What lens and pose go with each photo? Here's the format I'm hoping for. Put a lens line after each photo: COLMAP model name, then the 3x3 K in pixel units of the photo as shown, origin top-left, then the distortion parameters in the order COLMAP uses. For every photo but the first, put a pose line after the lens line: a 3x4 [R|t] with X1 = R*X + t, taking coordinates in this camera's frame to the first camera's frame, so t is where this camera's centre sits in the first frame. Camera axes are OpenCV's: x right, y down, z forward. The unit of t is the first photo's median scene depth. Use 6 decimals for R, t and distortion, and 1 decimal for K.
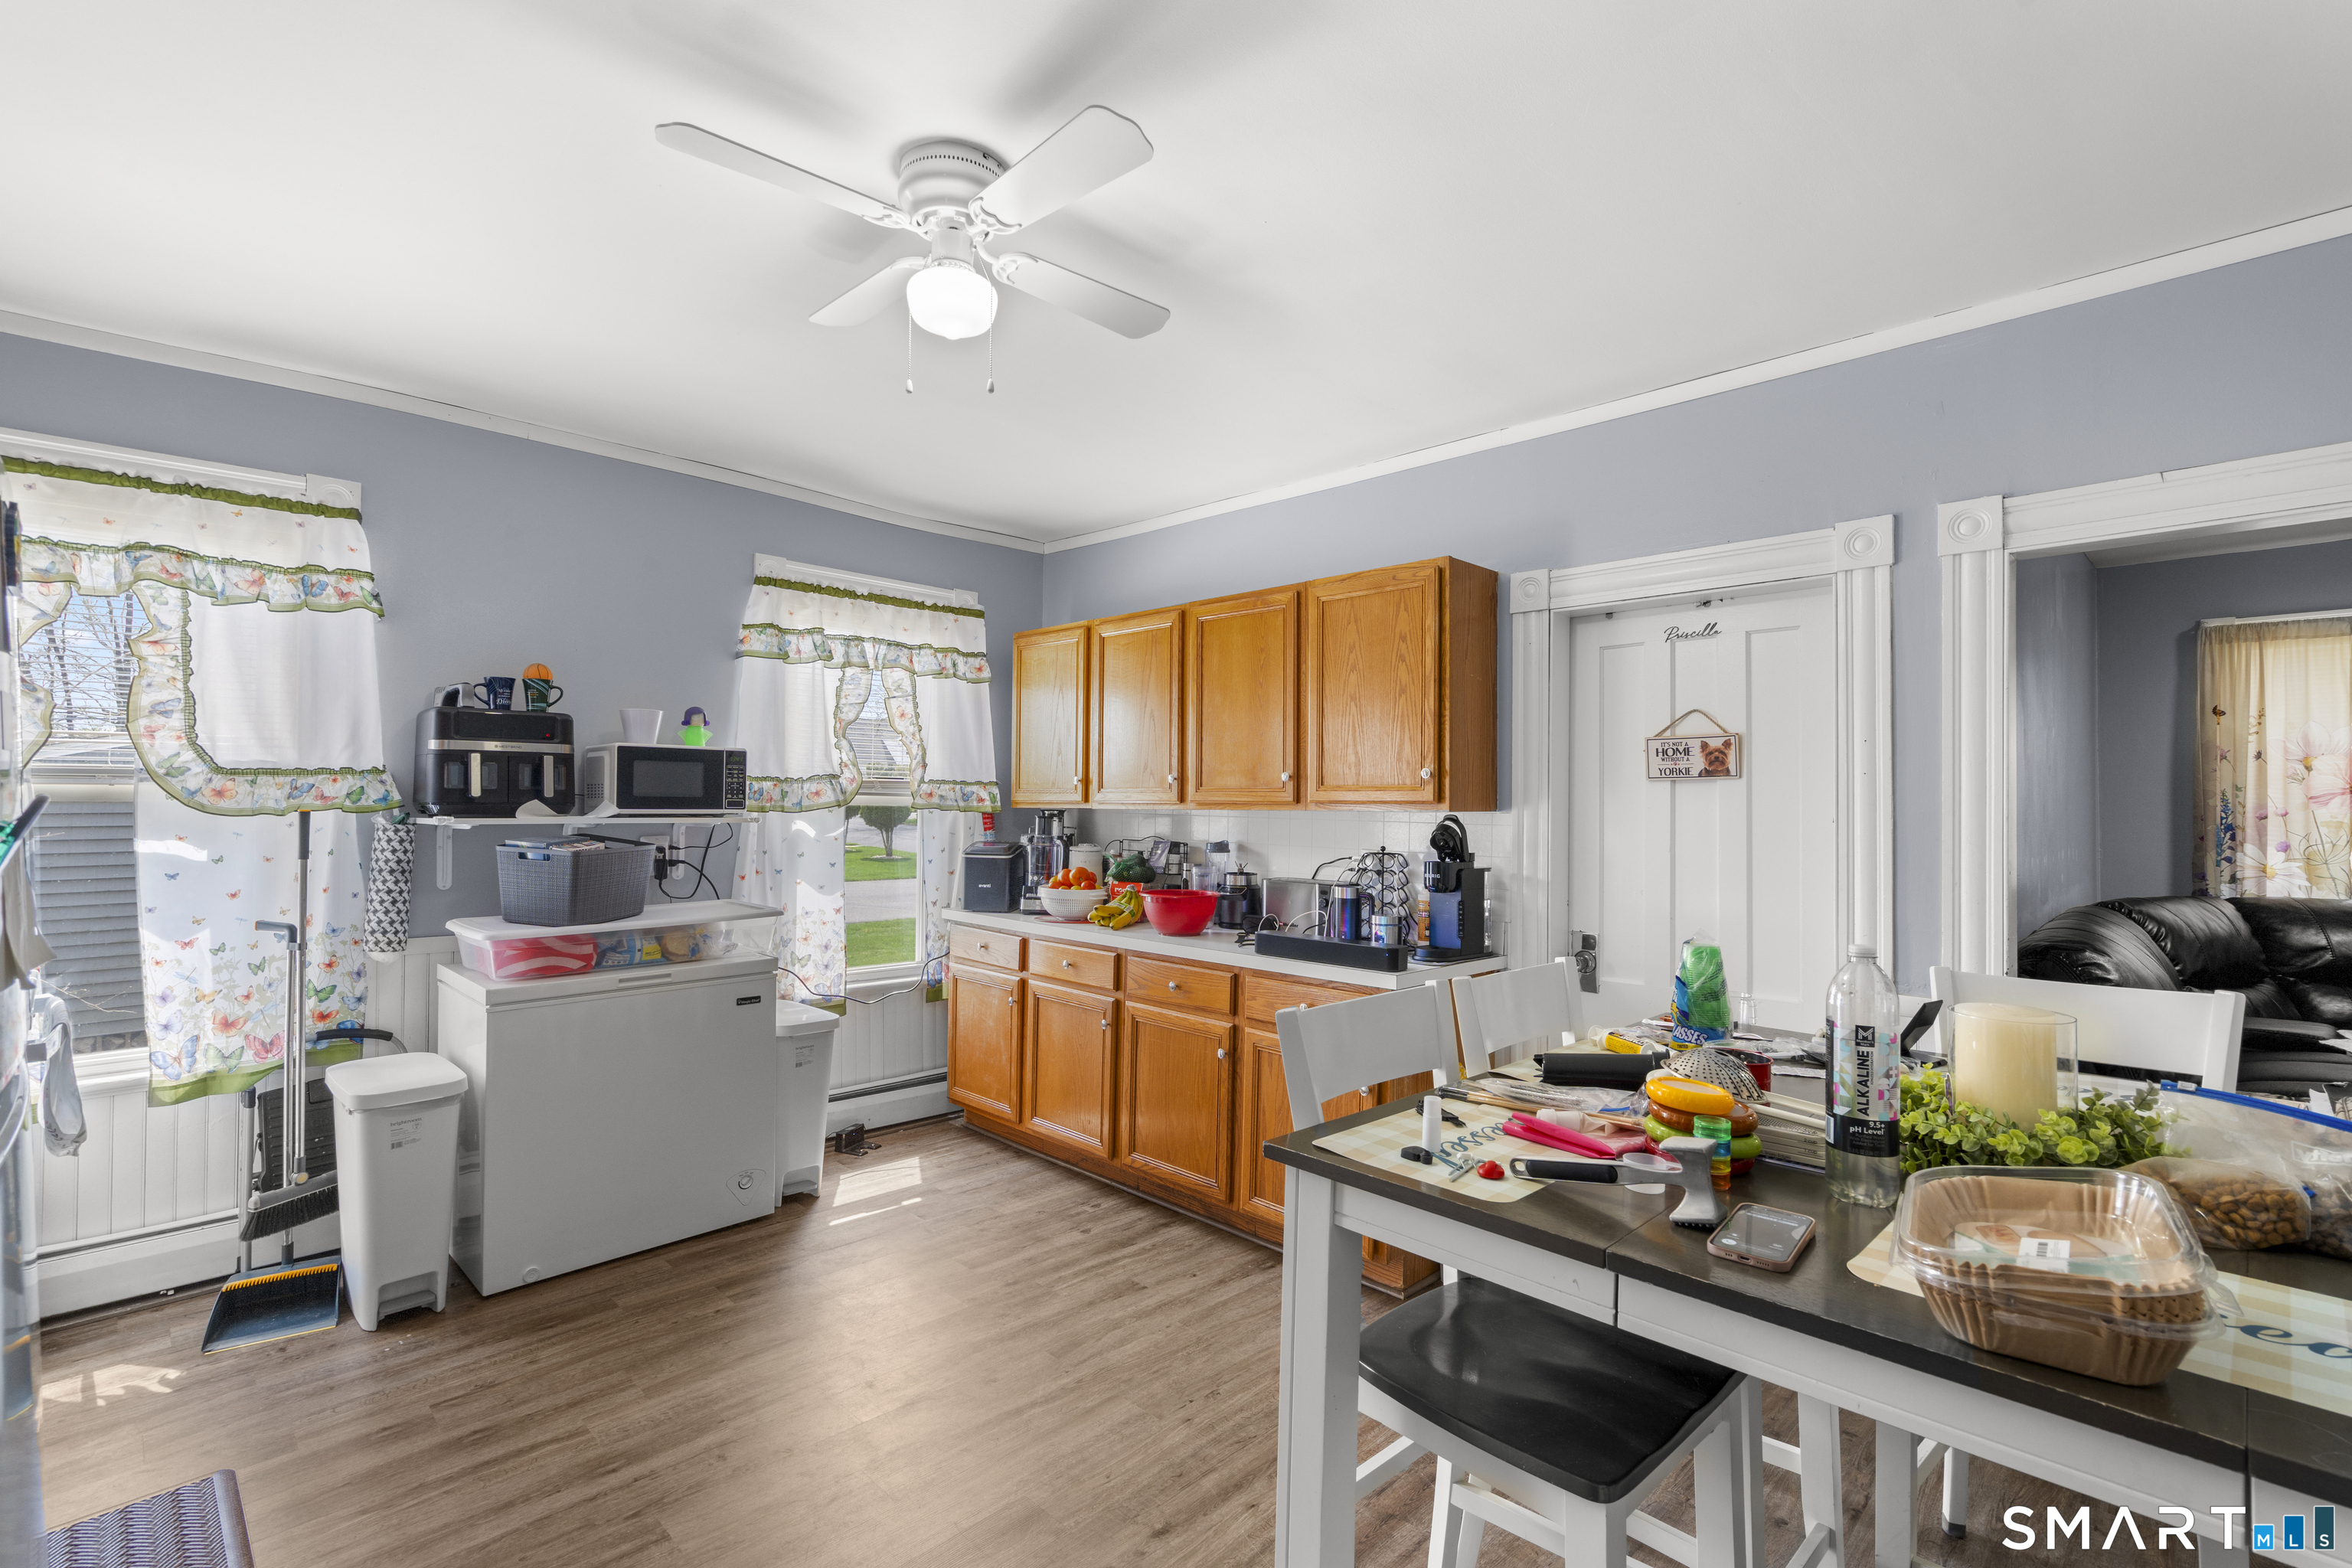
lens RADIAL K [[1064.5, 0, 1175.9], [0, 1064.5, 792.8], [0, 0, 1]] dist [0.002932, -0.000020]
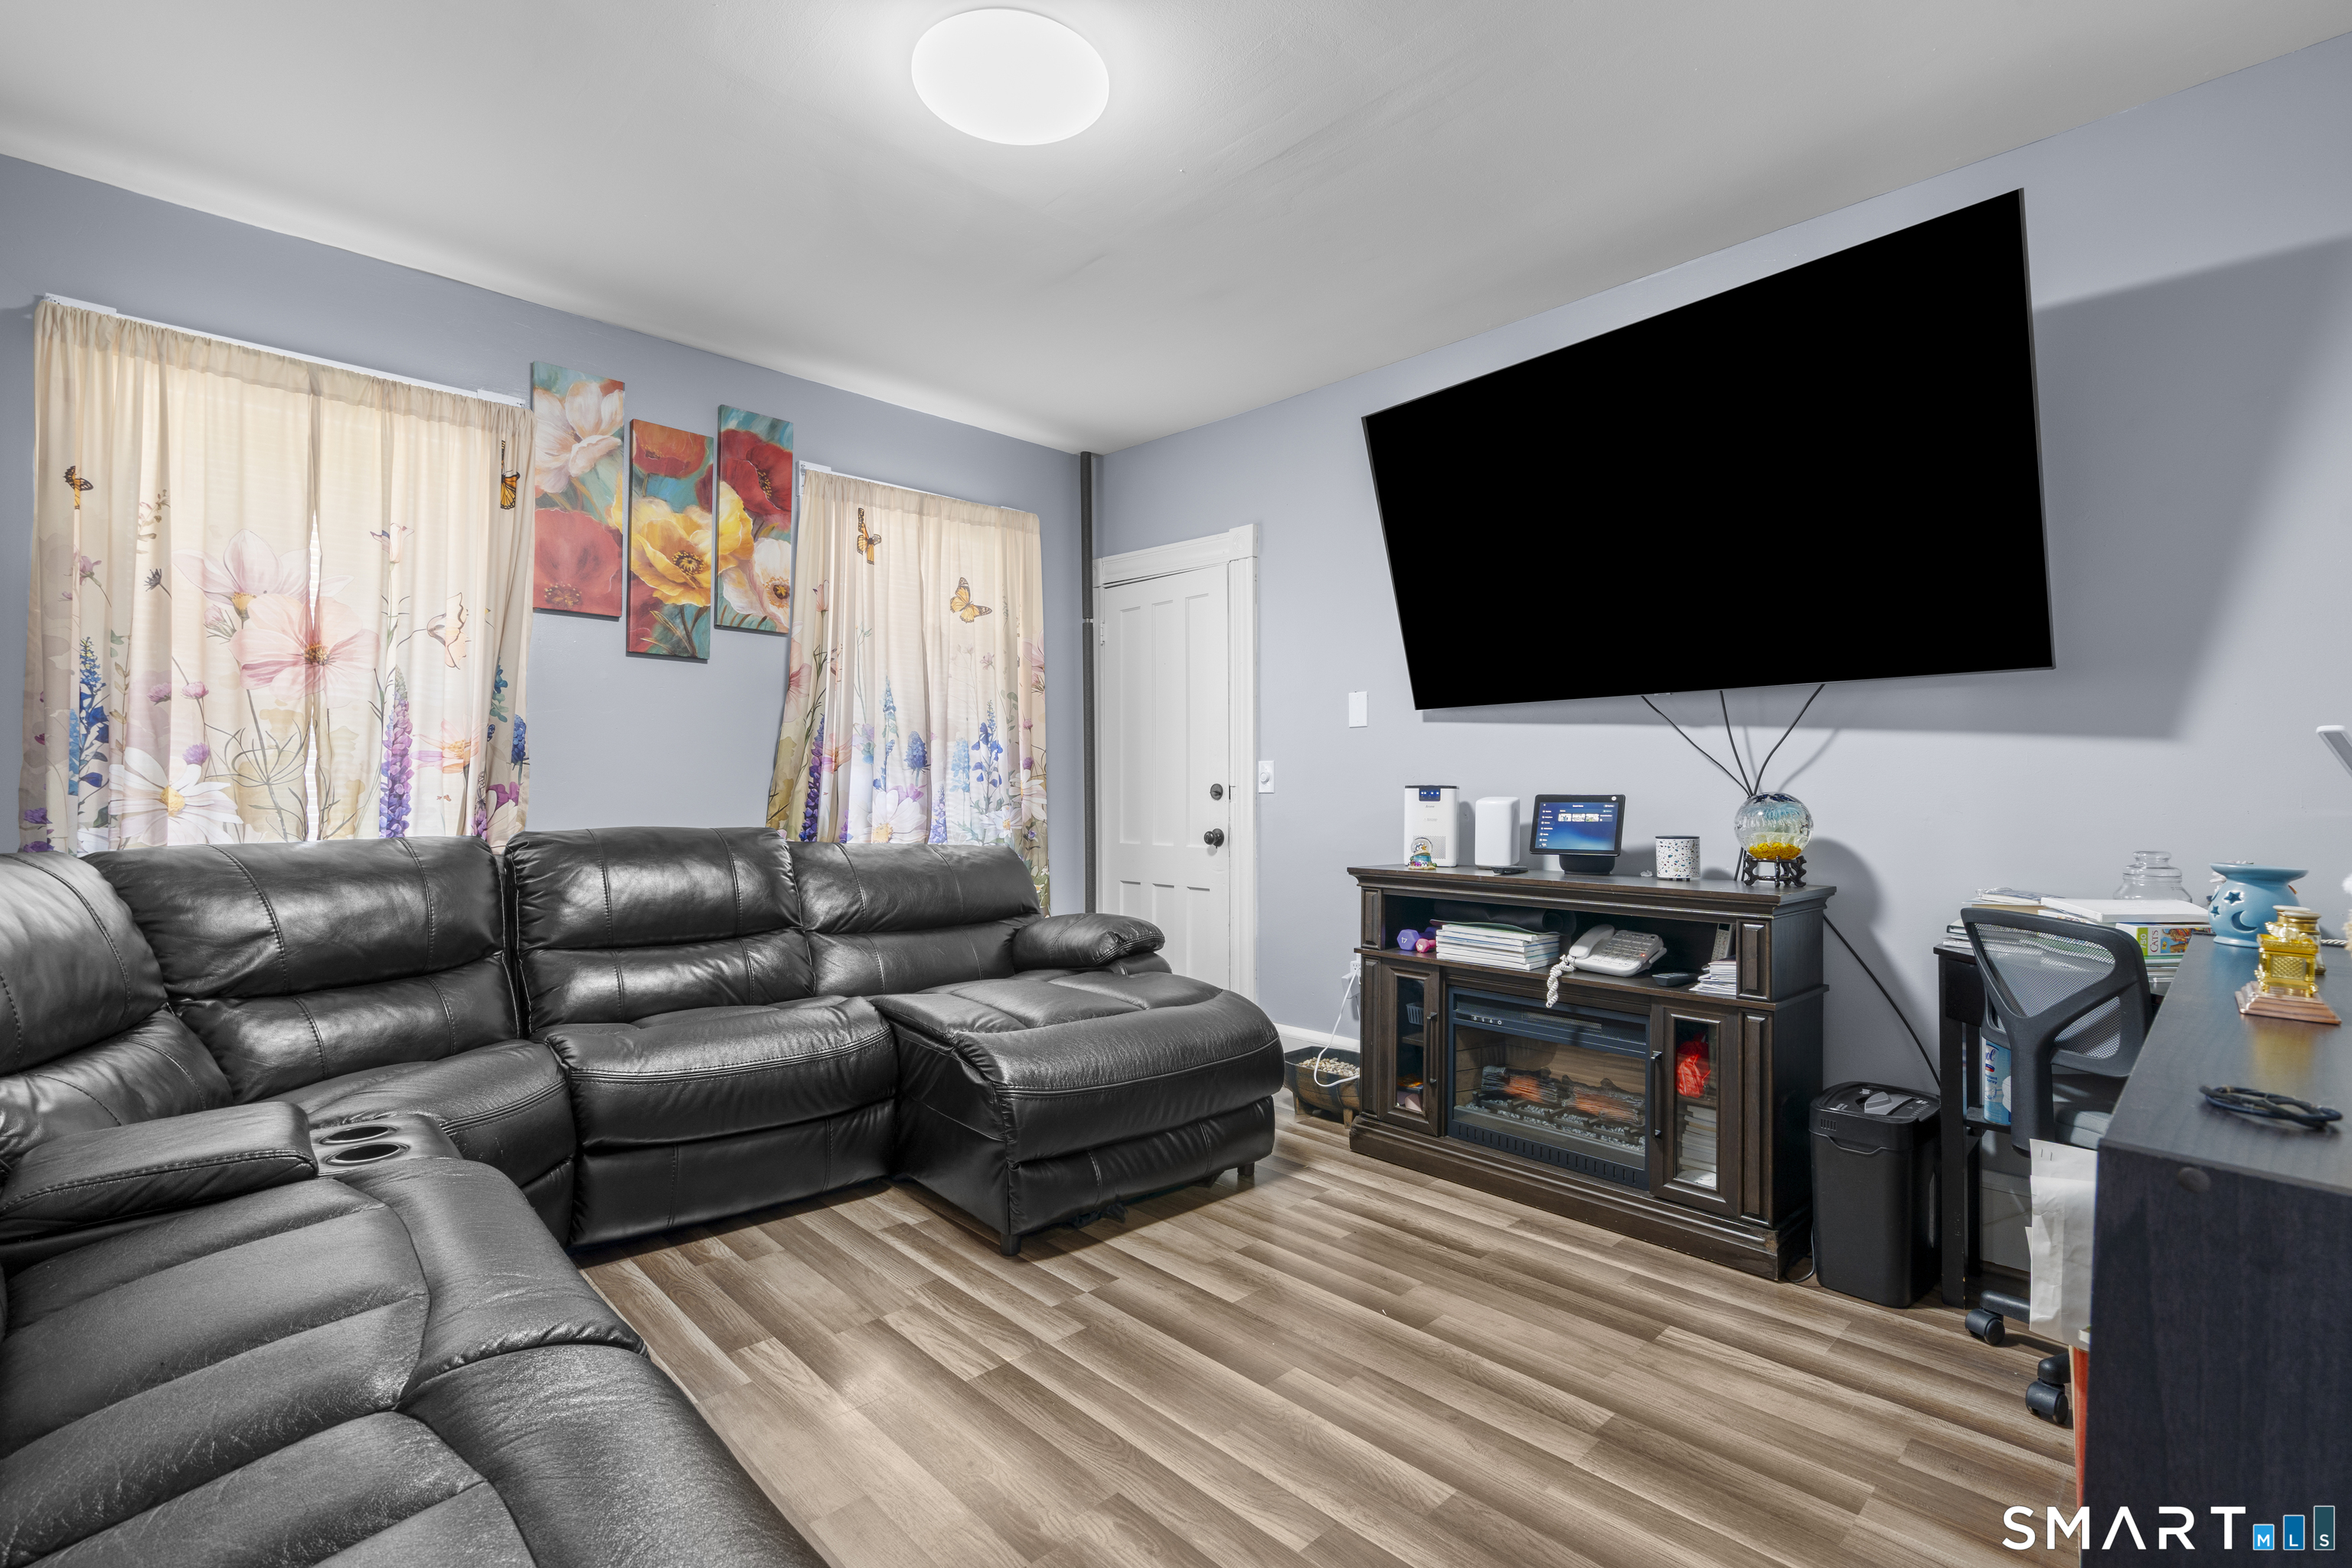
lens RADIAL K [[1064.5, 0, 1175.9], [0, 1064.5, 792.8], [0, 0, 1]] dist [0.002932, -0.000020]
pose [[0.036292, 0.002732, 0.999337, 0.513693], [-0.011518, 0.999931, -0.002316, 0.065440], [-0.999275, -0.011427, 0.036321, 0.484065]]
